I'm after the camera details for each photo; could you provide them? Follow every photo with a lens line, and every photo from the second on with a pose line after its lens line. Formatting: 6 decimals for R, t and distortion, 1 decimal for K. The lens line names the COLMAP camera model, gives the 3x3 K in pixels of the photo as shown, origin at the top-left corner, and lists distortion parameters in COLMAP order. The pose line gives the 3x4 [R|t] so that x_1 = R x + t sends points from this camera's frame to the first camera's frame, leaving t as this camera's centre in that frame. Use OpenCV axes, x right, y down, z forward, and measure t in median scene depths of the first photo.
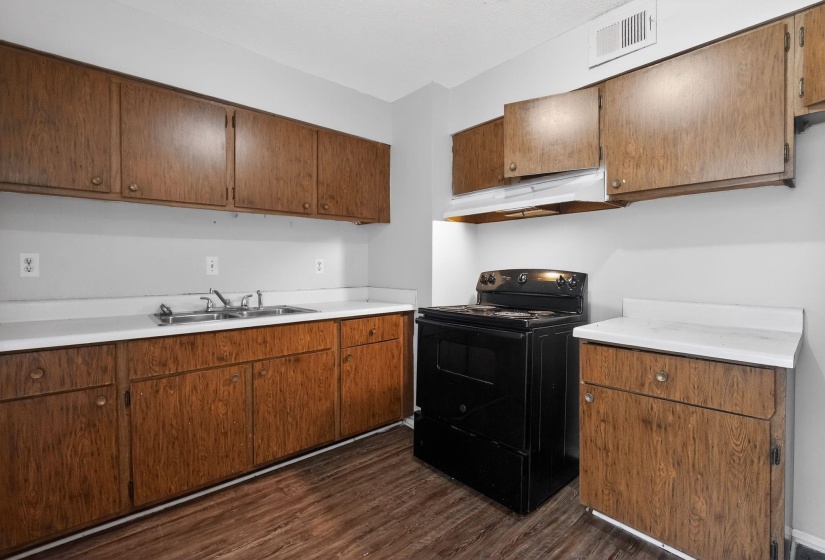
lens RADIAL K [[365.1, 0, 406.7], [0, 365.1, 272.1], [0, 0, 1]] dist [-0.020644, 0.001277]
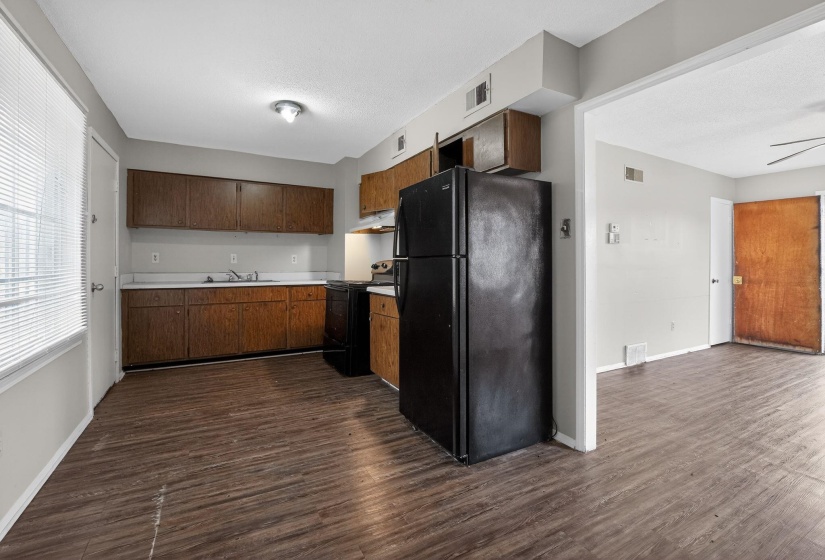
lens RADIAL K [[365.1, 0, 403.3], [0, 365.1, 259.6], [0, 0, 1]] dist [-0.020644, 0.001277]
pose [[0.977518, -0.000071, -0.210851, 1.017435], [-0.005125, 0.999697, -0.024093, 0.040550], [0.210788, 0.024632, 0.977221, -0.960176]]
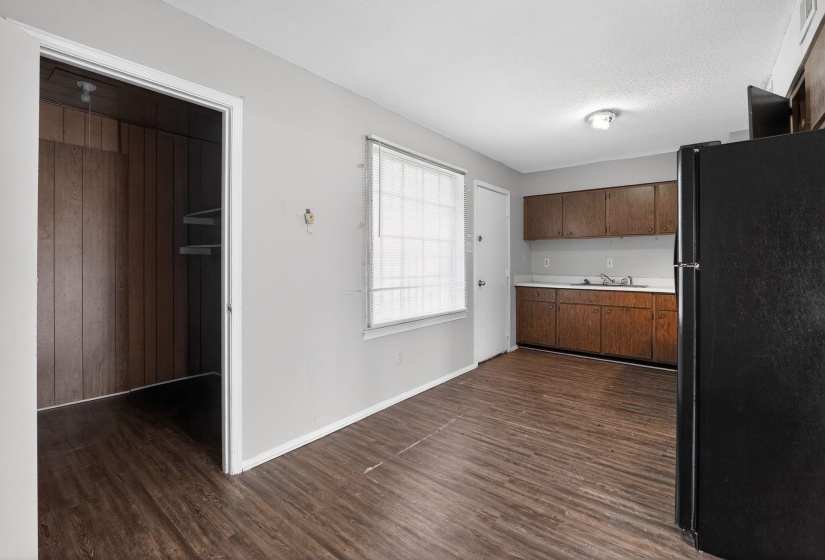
lens RADIAL K [[365.1, 0, 423.2], [0, 365.1, 261.4], [0, 0, 1]] dist [-0.020644, 0.001277]
pose [[0.208985, -0.003645, -0.977912, 1.633078], [-0.020539, 0.999756, -0.008116, 0.014225], [0.977703, 0.021781, 0.208859, -0.606759]]
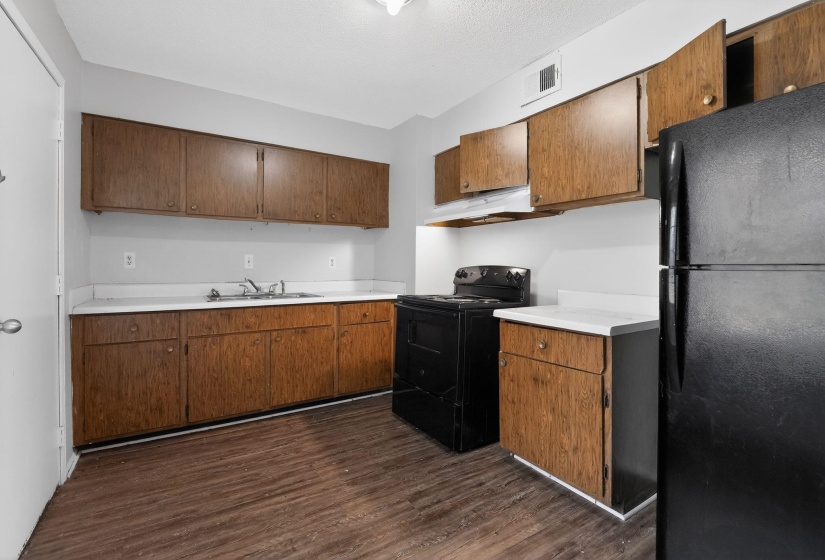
lens RADIAL K [[365.1, 0, 405.1], [0, 365.1, 265.5], [0, 0, 1]] dist [-0.020644, 0.001277]
pose [[0.988917, 0.006429, -0.148327, 0.305242], [-0.008498, 0.999875, -0.013314, 0.012748], [0.148223, 0.014426, 0.988849, -0.318997]]
